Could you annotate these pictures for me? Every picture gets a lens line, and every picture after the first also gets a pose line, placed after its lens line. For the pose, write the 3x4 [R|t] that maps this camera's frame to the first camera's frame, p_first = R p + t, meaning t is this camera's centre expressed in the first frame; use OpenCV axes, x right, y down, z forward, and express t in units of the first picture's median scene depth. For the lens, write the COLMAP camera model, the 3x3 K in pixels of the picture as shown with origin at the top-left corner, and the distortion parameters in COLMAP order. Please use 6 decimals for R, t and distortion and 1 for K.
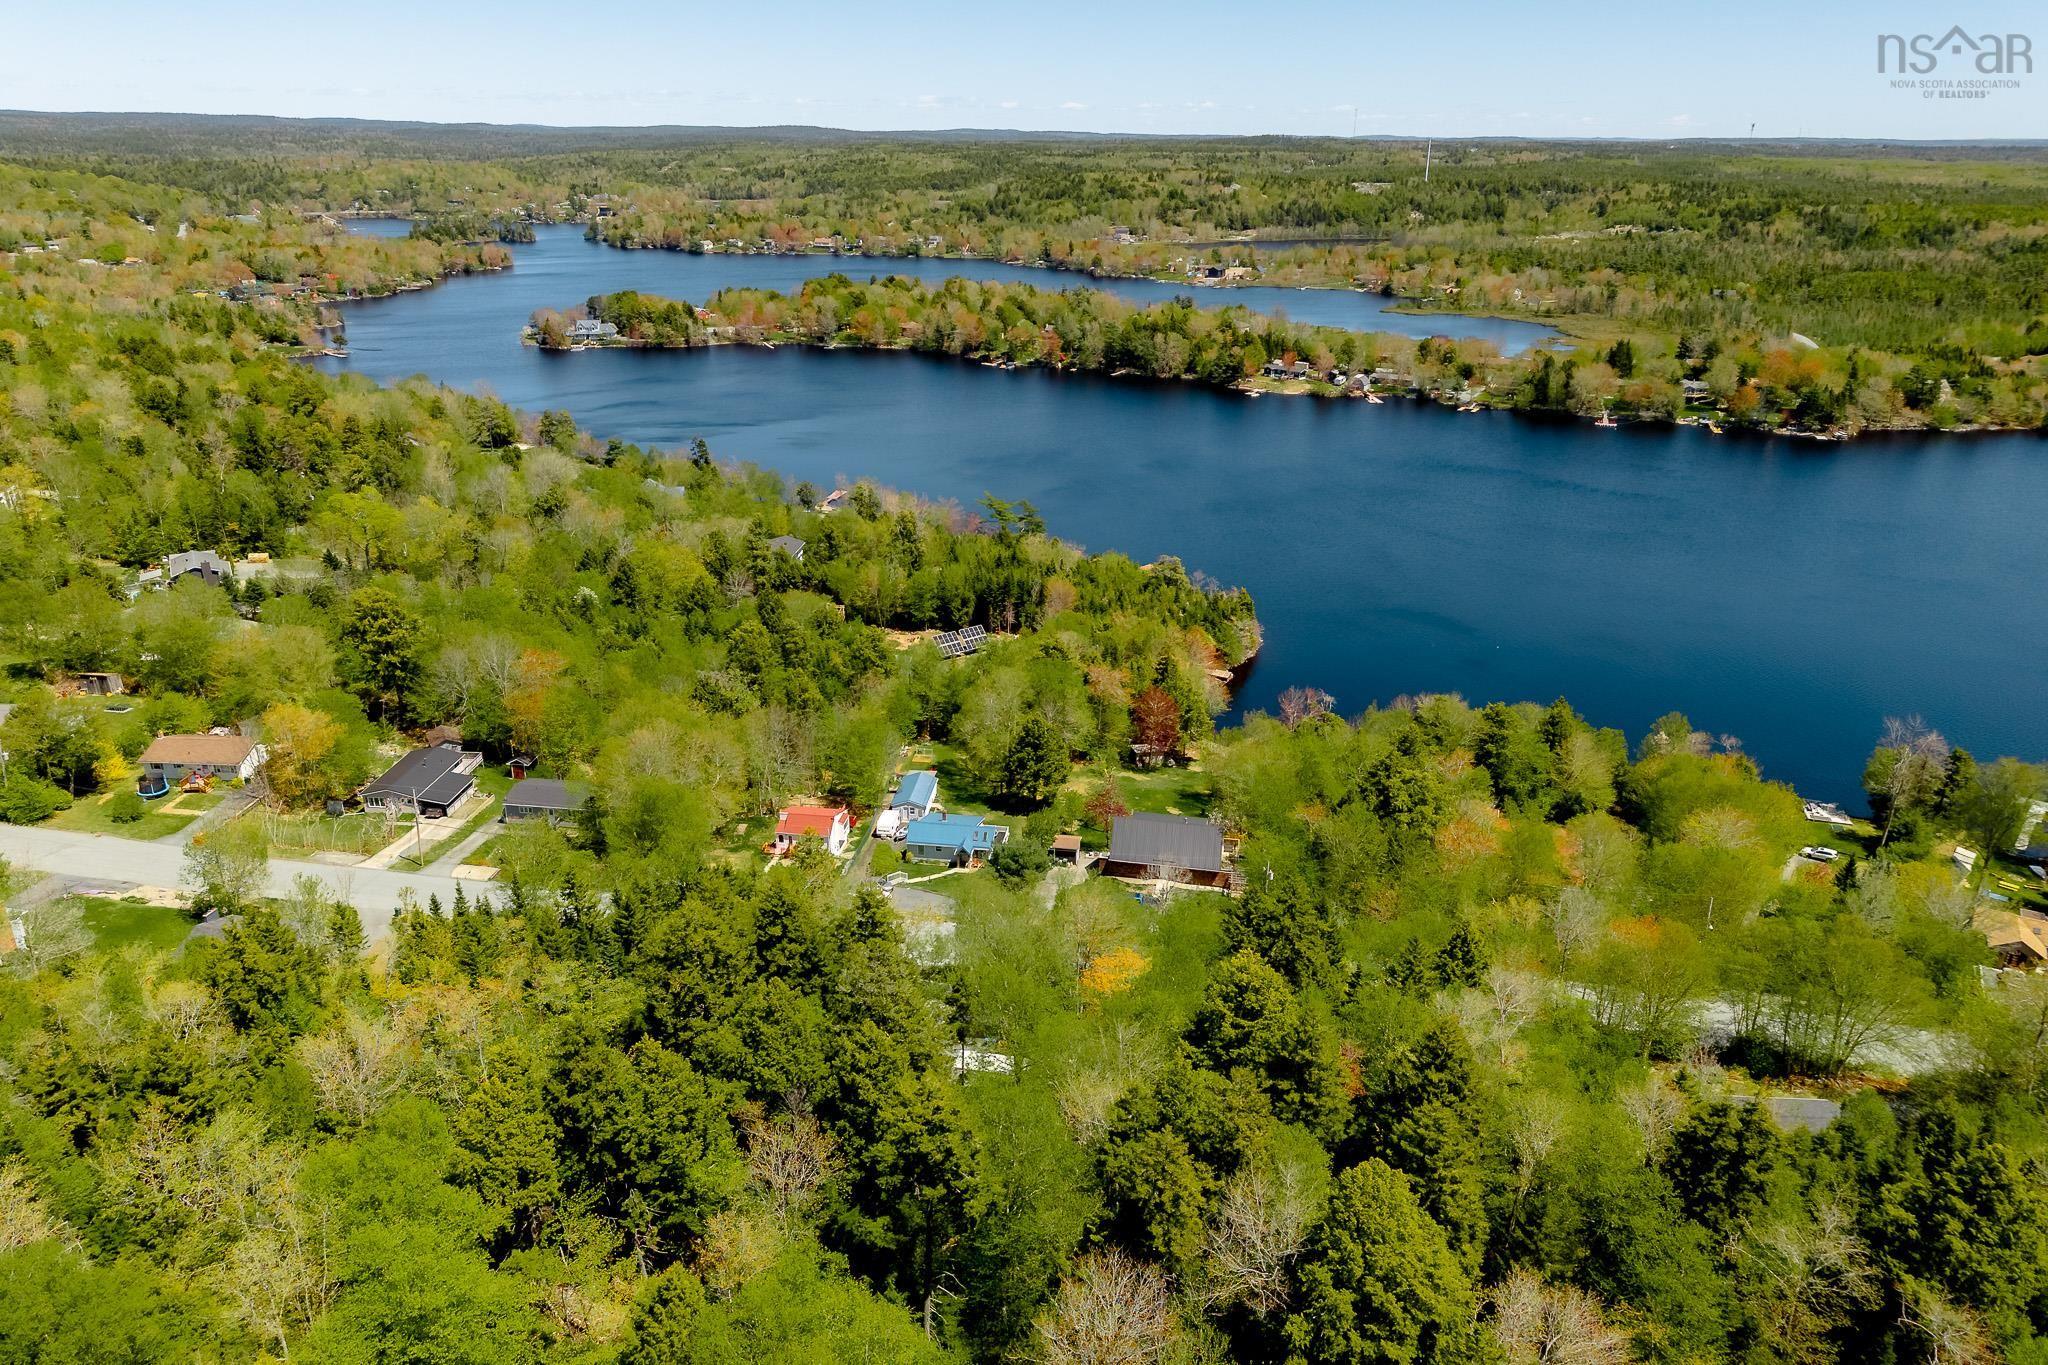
lens RADIAL K [[1355.4, 0, 1026.6], [0, 1355.4, 678.2], [0, 0, 1]] dist [0.050952, -0.028029]
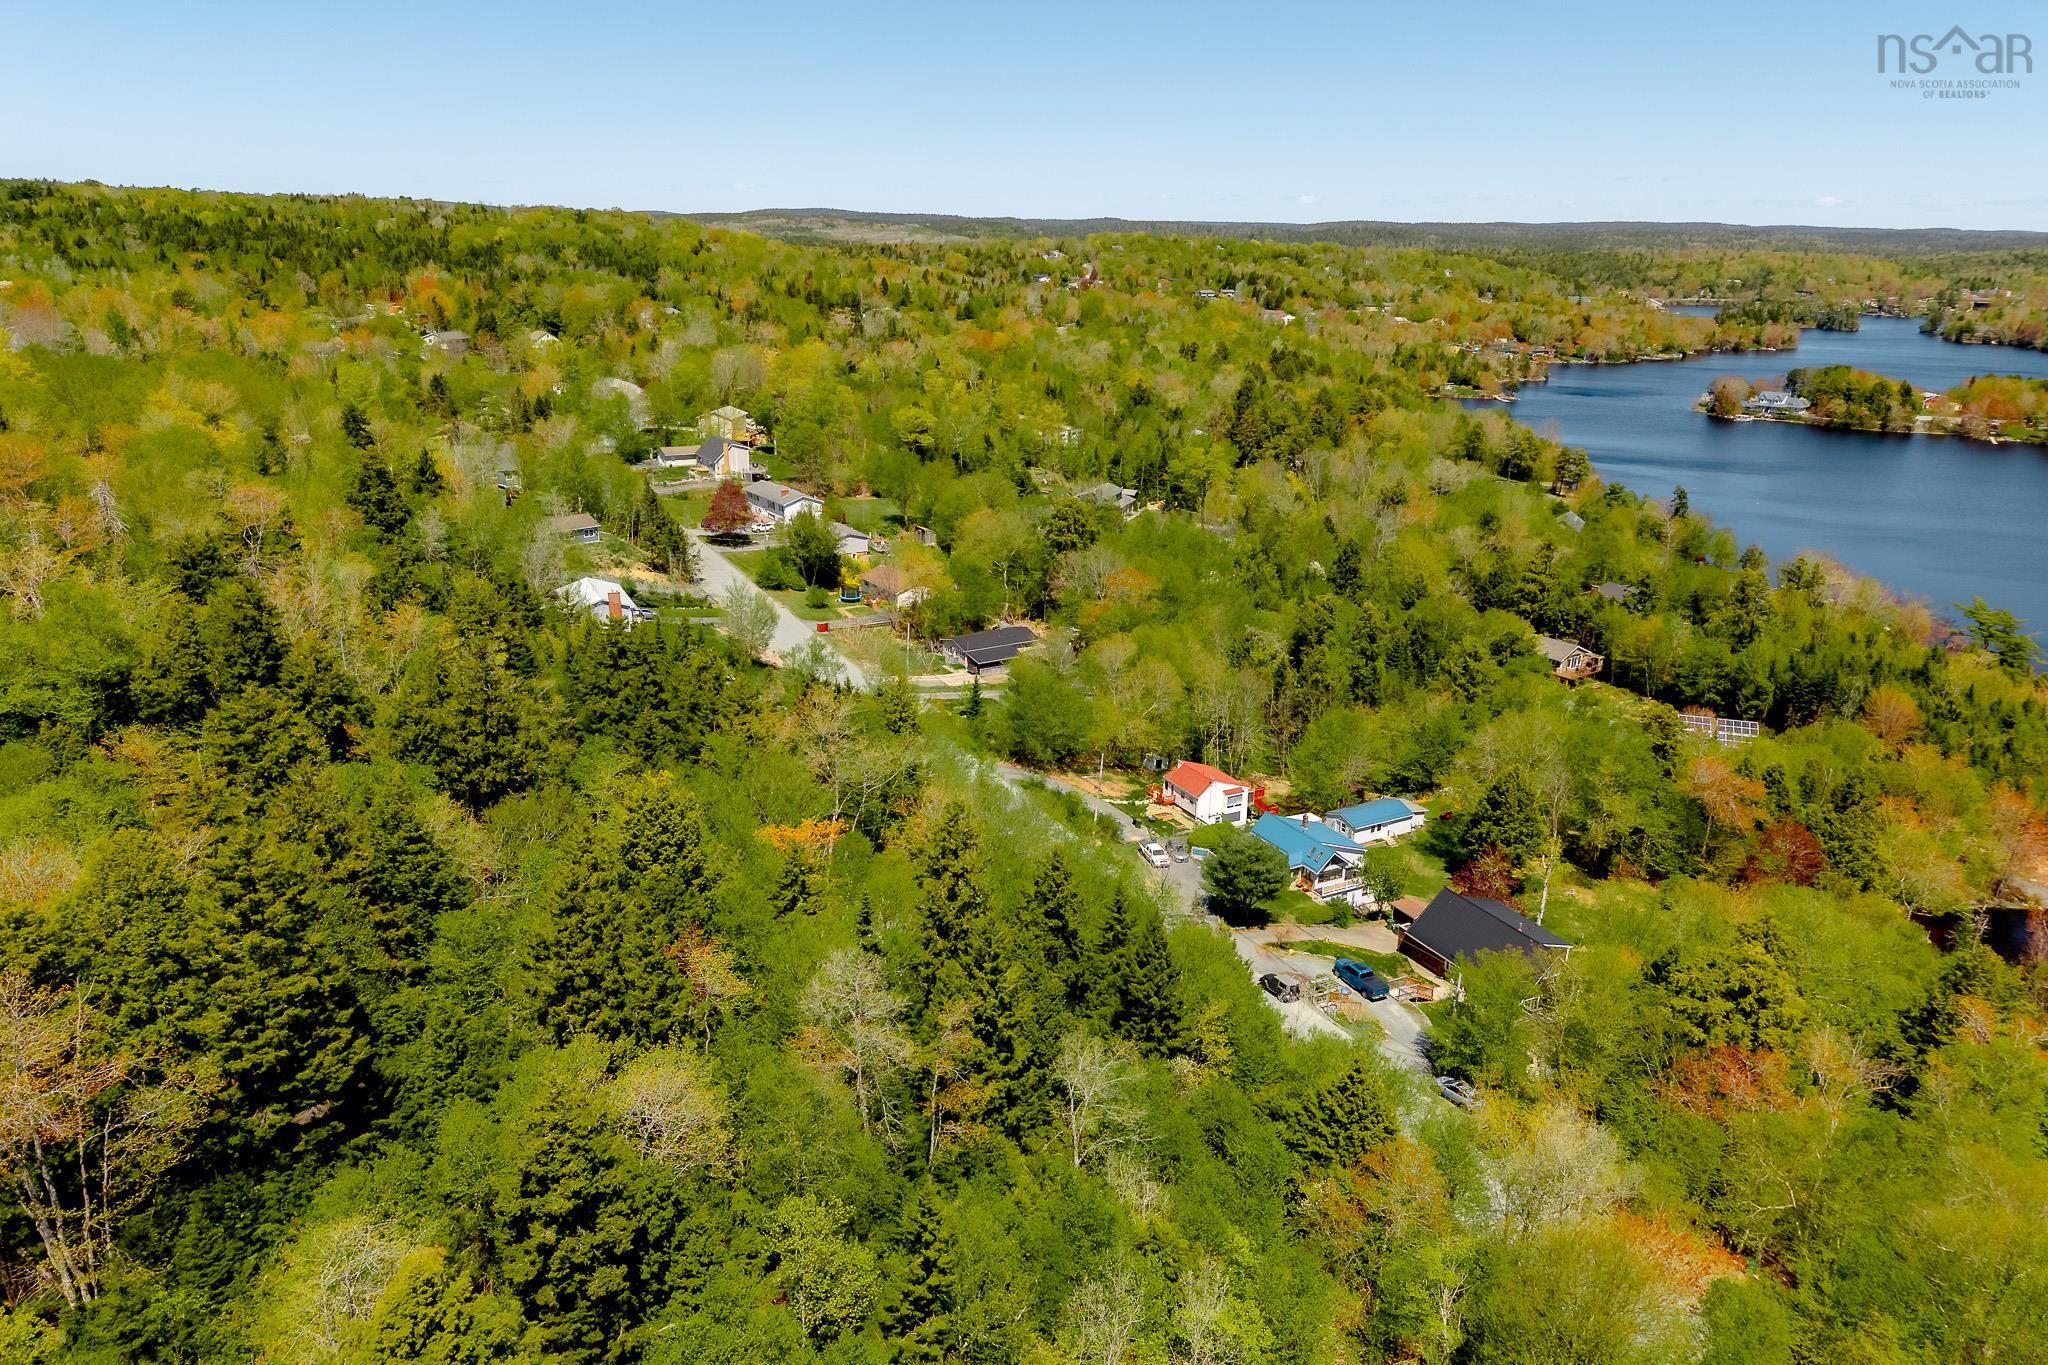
lens RADIAL K [[1355.4, 0, 1021.1], [0, 1355.4, 679.8], [0, 0, 1]] dist [0.050952, -0.028029]
pose [[0.593722, 0.256515, -0.762689, 0.289020], [-0.309746, 0.947648, 0.077598, 0.005605], [0.742665, 0.190168, 0.642094, 0.186537]]
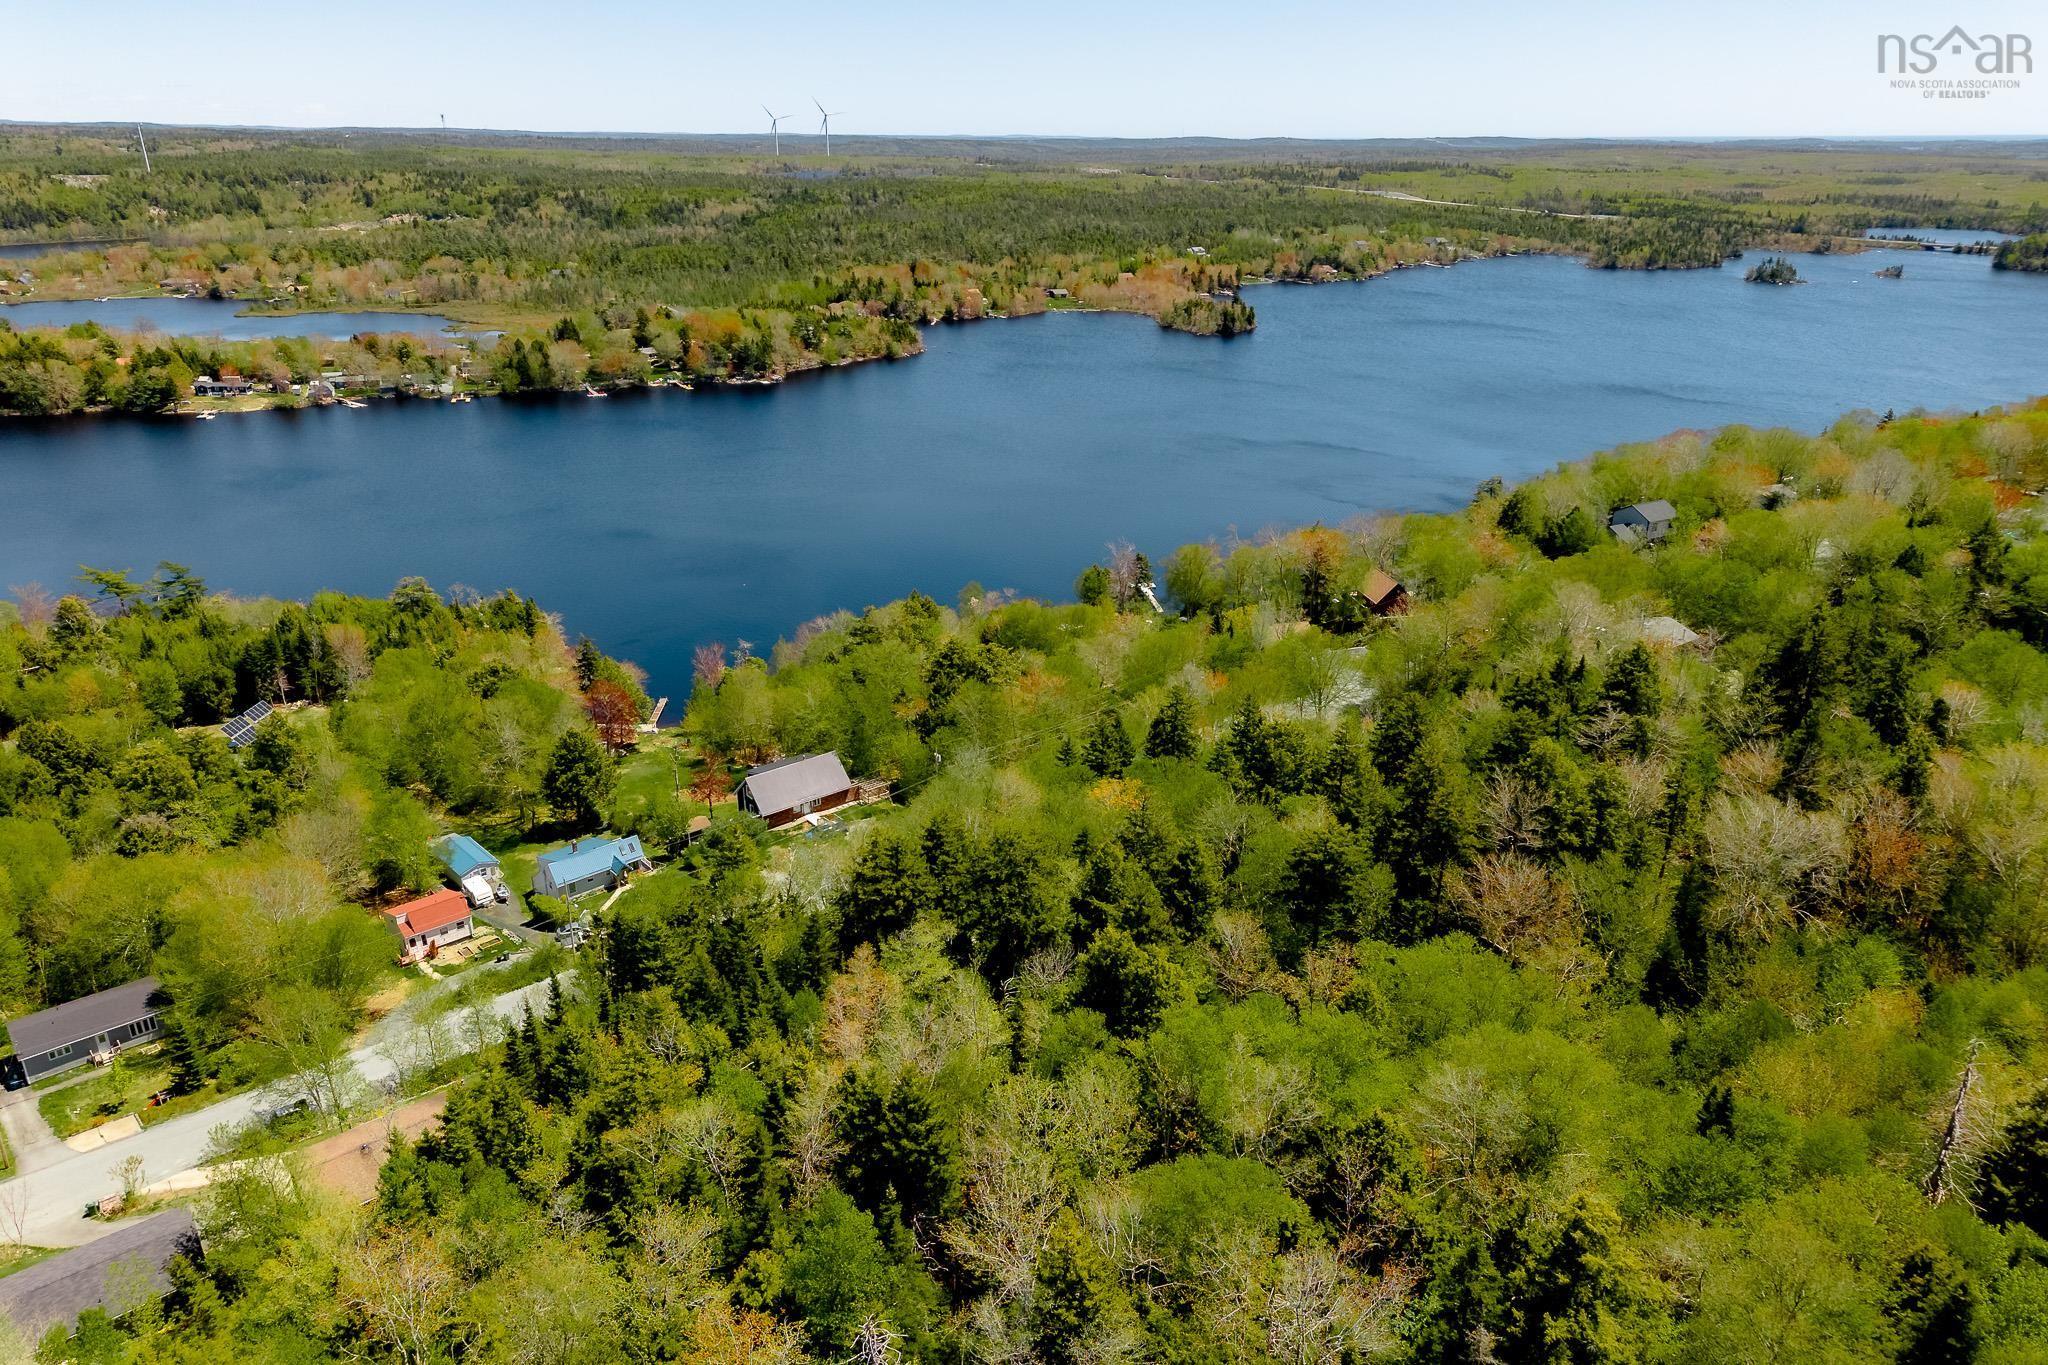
lens RADIAL K [[1355.4, 0, 1023.4], [0, 1355.4, 689.2], [0, 0, 1]] dist [0.050952, -0.028029]
pose [[0.655587, -0.291391, 0.696632, -0.301294], [0.282005, 0.950276, 0.132097, -0.023654], [-0.700484, 0.109852, 0.705162, 0.060756]]
